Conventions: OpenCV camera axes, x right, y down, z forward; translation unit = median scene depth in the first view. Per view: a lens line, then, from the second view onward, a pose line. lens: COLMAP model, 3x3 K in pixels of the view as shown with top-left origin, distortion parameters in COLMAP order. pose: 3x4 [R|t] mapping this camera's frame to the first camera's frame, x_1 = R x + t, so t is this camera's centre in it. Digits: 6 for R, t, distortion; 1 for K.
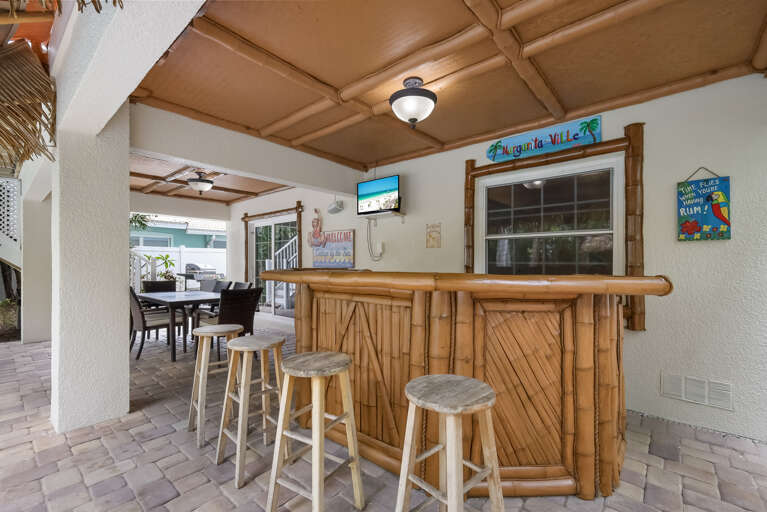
lens RADIAL K [[333.7, 0, 386.7], [0, 333.7, 258.2], [0, 0, 1]] dist [0.010795, -0.000629]
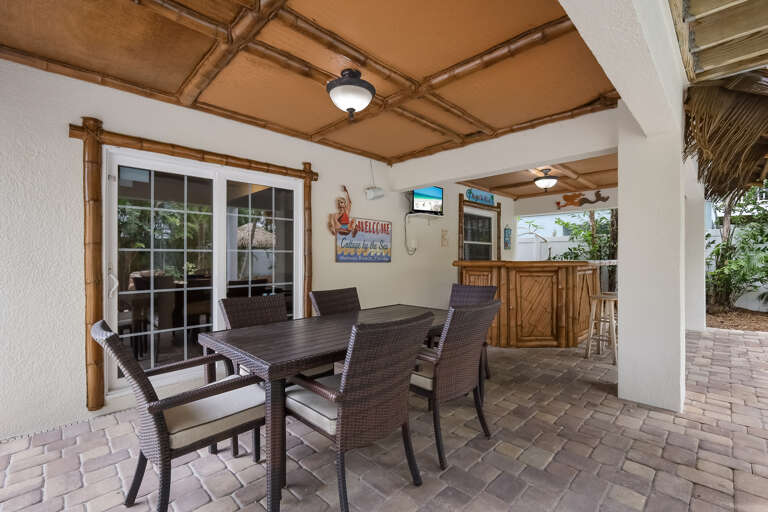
lens RADIAL K [[334.1, 0, 387.0], [0, 334.1, 256.4], [0, 0, 1]] dist [0.010795, -0.000629]
pose [[0.062187, 0.005924, 0.998047, -1.177506], [0.004314, 0.999971, -0.006204, 0.022765], [-0.998055, 0.004691, 0.062159, 1.043092]]
